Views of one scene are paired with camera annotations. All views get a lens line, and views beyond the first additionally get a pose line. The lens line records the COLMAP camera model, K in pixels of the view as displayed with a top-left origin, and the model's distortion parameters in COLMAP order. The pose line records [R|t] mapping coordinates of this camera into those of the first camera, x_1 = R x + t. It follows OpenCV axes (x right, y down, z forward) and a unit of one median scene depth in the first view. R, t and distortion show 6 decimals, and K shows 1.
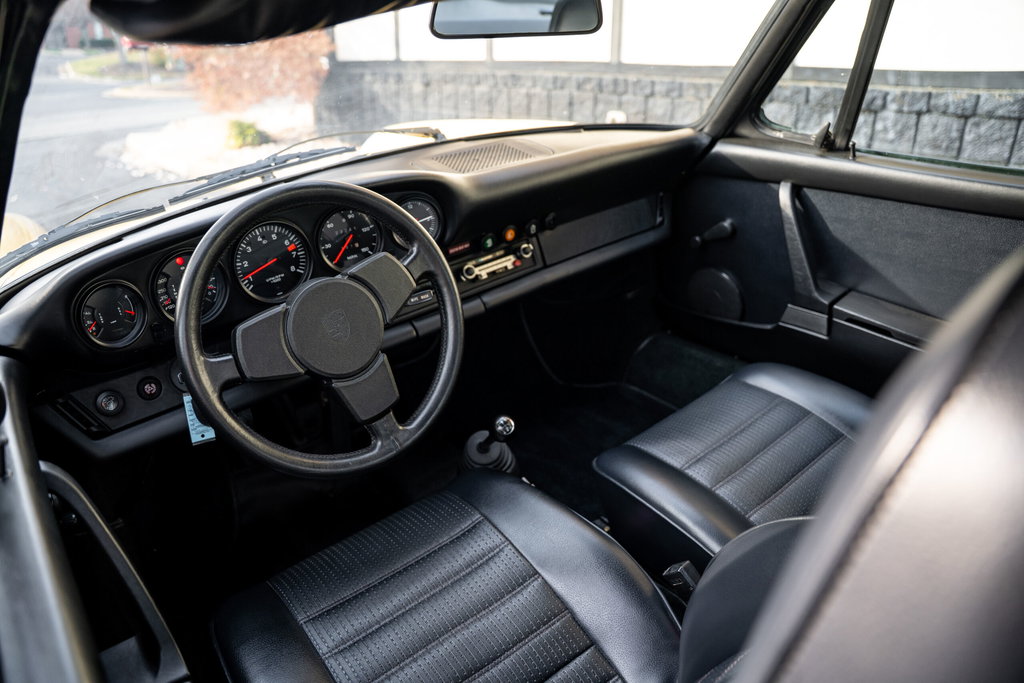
lens RADIAL K [[711.0, 0, 511.3], [0, 711.0, 350.7], [0, 0, 1]] dist [-0.141560, 0.073663]
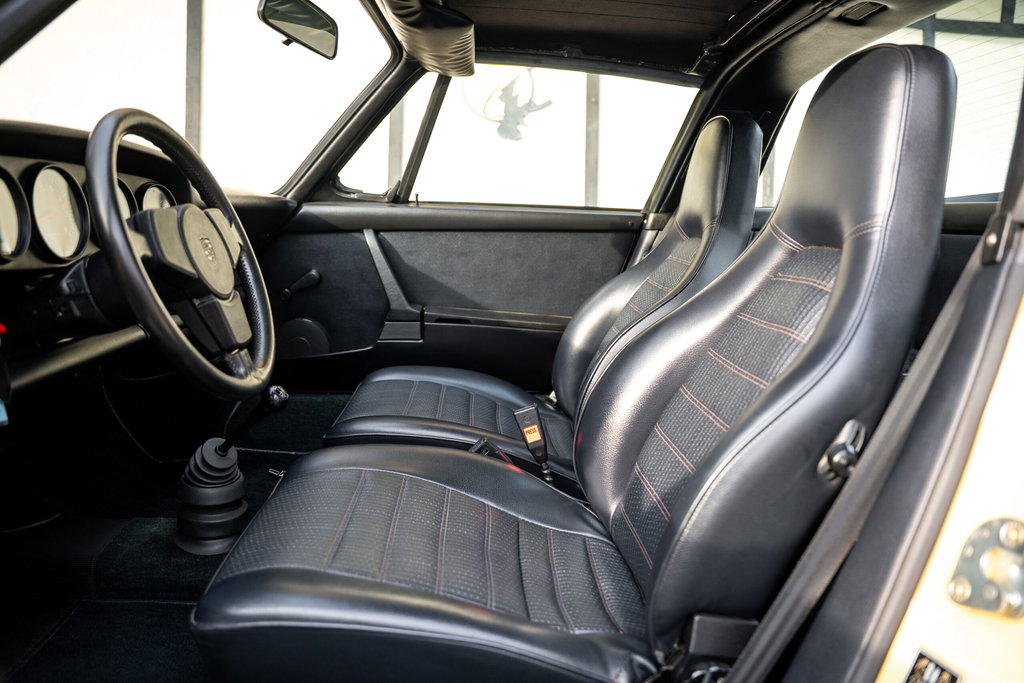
lens RADIAL K [[711.0, 0, 510.5], [0, 711.0, 338.7], [0, 0, 1]] dist [-0.141560, 0.073663]
pose [[0.602523, -0.049785, 0.796547, -0.537728], [0.290284, 0.943365, -0.160615, 0.256517], [-0.743439, 0.327999, 0.582851, 0.101310]]
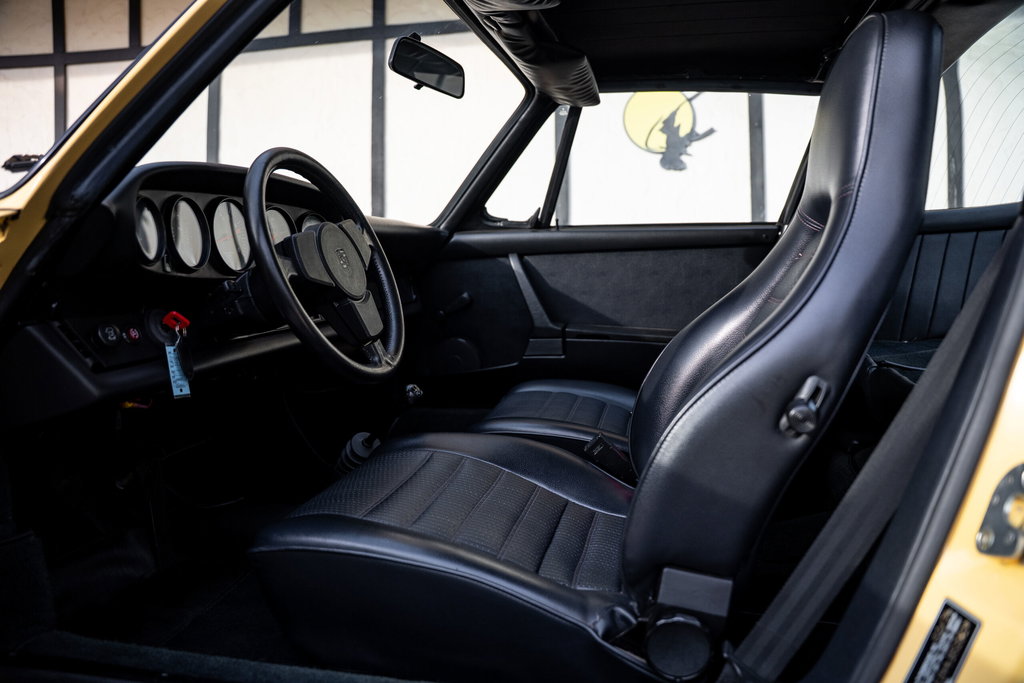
lens RADIAL K [[711.0, 0, 502.2], [0, 711.0, 337.9], [0, 0, 1]] dist [-0.141560, 0.073663]
pose [[0.794822, -0.017945, 0.606577, -0.529049], [0.240572, 0.926980, -0.287807, 0.346234], [-0.557120, 0.374681, 0.741101, 0.005398]]
